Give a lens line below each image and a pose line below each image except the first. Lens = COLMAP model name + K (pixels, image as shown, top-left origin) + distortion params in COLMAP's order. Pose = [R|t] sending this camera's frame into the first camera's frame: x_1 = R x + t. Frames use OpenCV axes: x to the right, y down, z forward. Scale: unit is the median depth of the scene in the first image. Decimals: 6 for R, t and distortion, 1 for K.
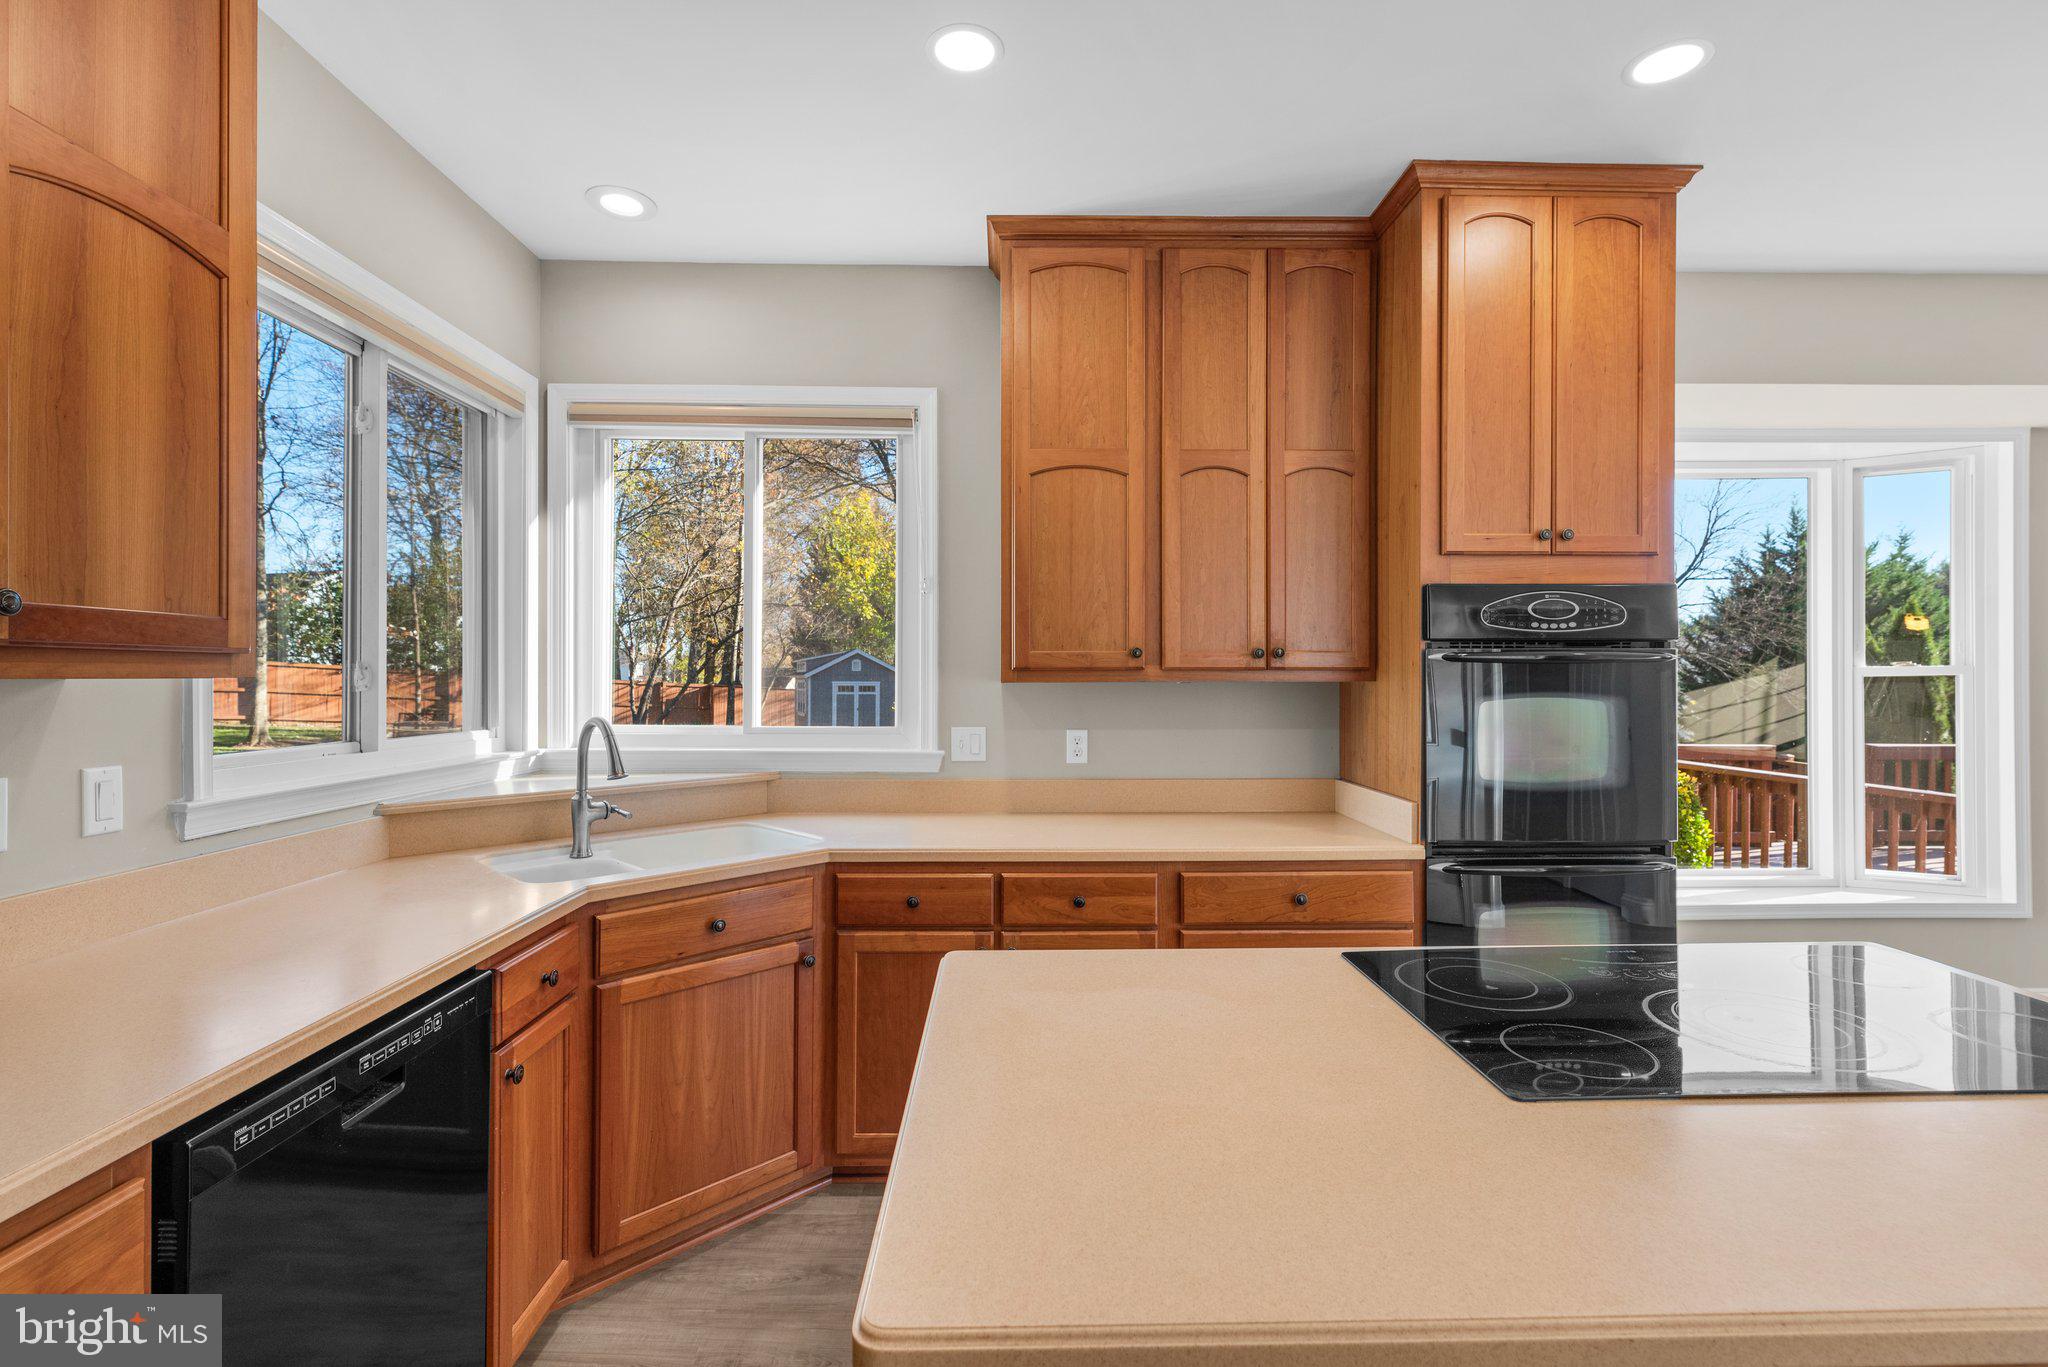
lens RADIAL K [[912.7, 0, 1029.9], [0, 912.7, 673.0], [0, 0, 1]] dist [0.002926, -0.000029]
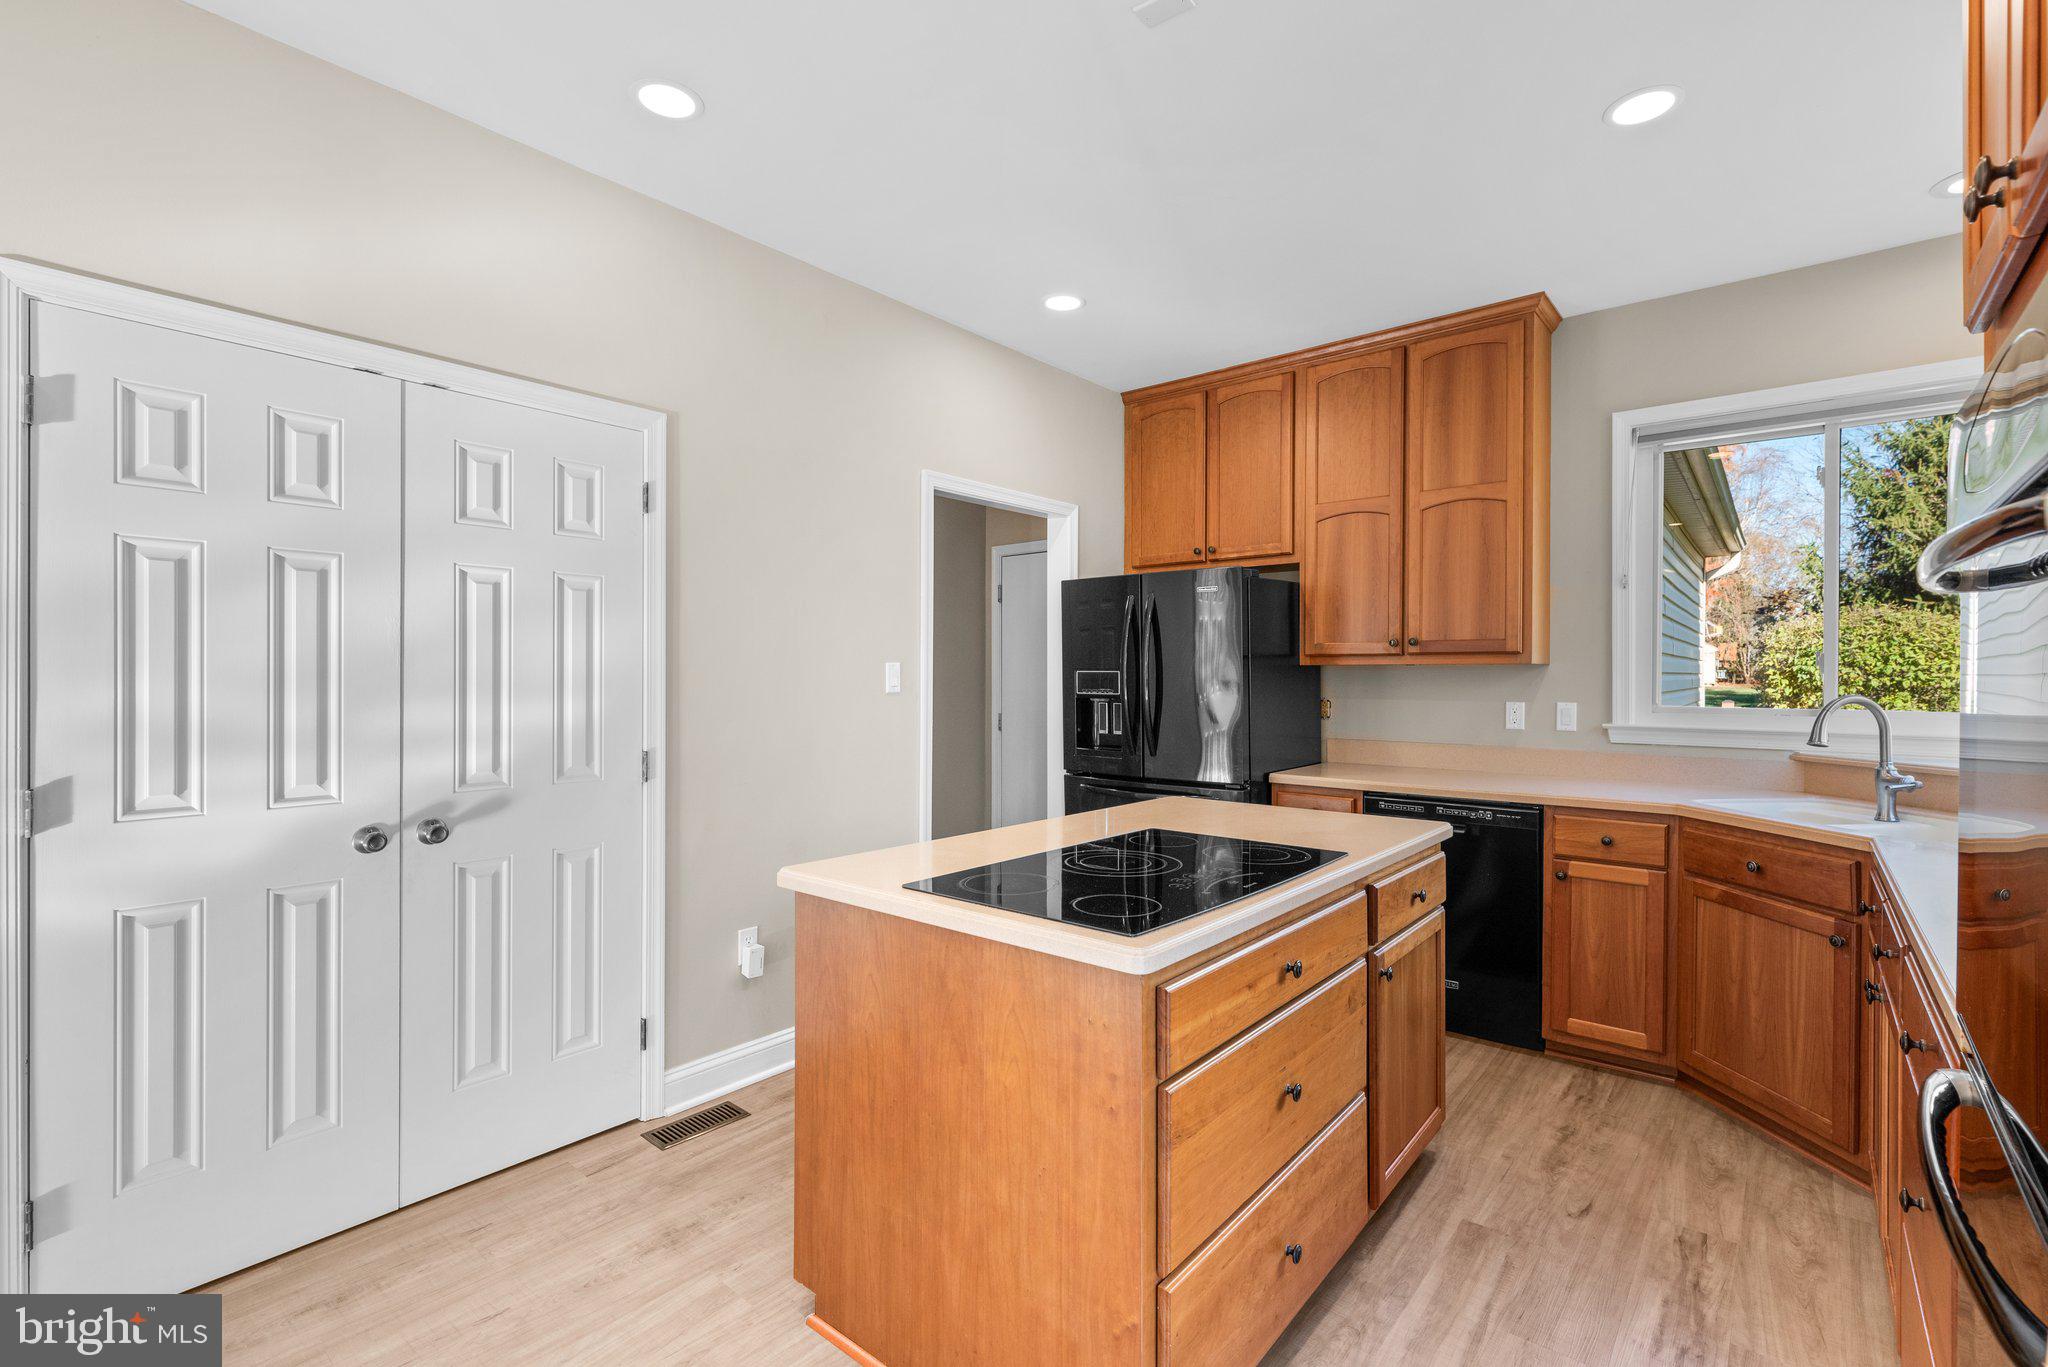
lens RADIAL K [[912.7, 0, 1031.8], [0, 912.7, 677.9], [0, 0, 1]] dist [0.002926, -0.000029]
pose [[-0.653796, -0.000972, -0.756670, 0.939841], [0.000657, 0.999998, -0.001852, 0.024555], [0.756670, -0.001708, -0.653794, 0.851296]]
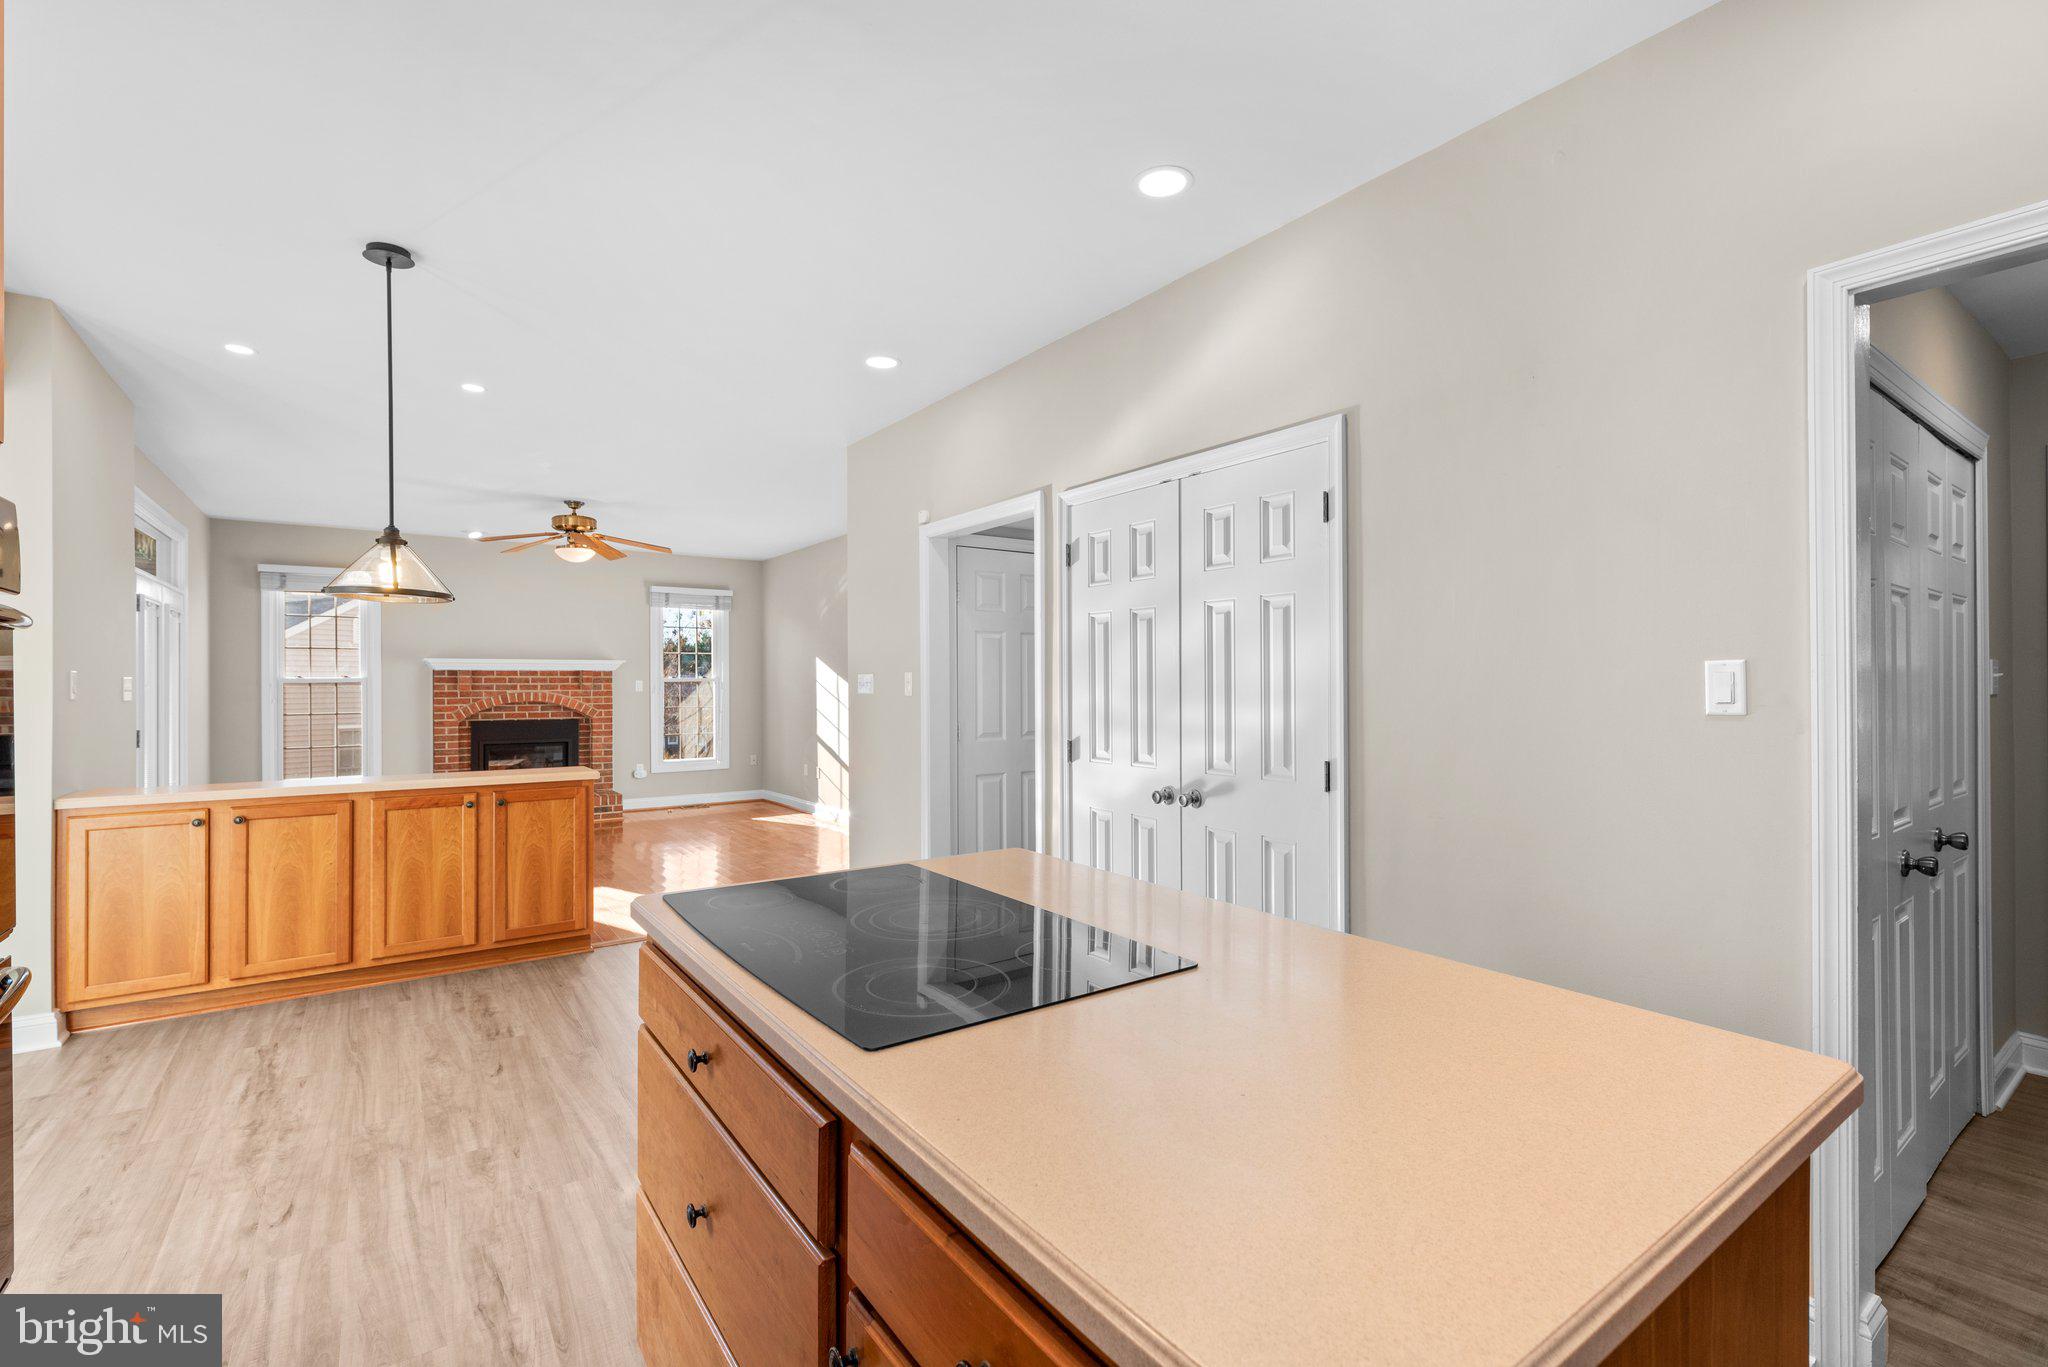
lens RADIAL K [[912.7, 0, 1027.6], [0, 912.7, 686.3], [0, 0, 1]] dist [0.002926, -0.000029]
pose [[-0.566624, -0.000737, 0.823976, -0.160515], [-0.000346, 1.000000, 0.000657, 0.020581], [-0.823977, 0.000088, -0.566624, 0.710545]]
